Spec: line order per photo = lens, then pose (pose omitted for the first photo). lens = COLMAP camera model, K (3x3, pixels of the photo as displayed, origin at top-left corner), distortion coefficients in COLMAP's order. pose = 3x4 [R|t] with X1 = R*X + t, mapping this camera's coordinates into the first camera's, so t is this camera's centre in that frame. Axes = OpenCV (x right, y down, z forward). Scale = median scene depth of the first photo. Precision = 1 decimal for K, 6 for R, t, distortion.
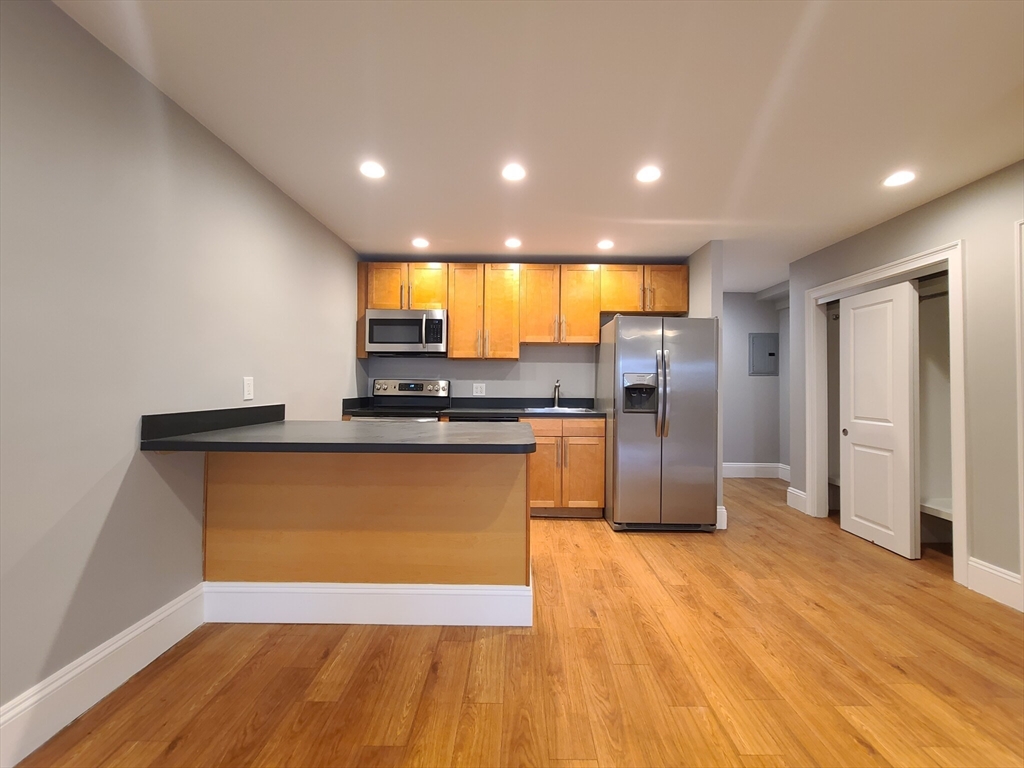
lens RADIAL K [[423.0, 0, 519.9], [0, 423.0, 378.8], [0, 0, 1]] dist [-0.003367, 0.002151]
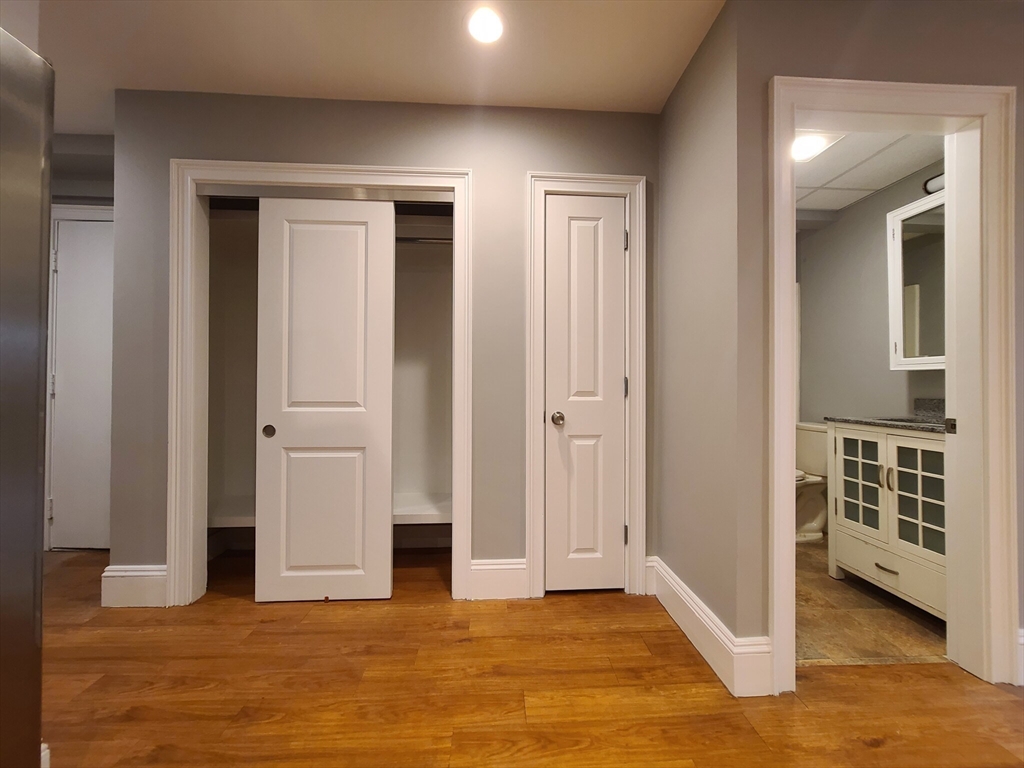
lens RADIAL K [[423.0, 0, 519.9], [0, 423.0, 378.8], [0, 0, 1]] dist [-0.003367, 0.002151]
pose [[-0.059306, 0.000782, 0.998240, 0.165904], [-0.019107, 0.999816, -0.001918, 0.047327], [-0.998057, -0.019187, -0.059280, 0.663141]]
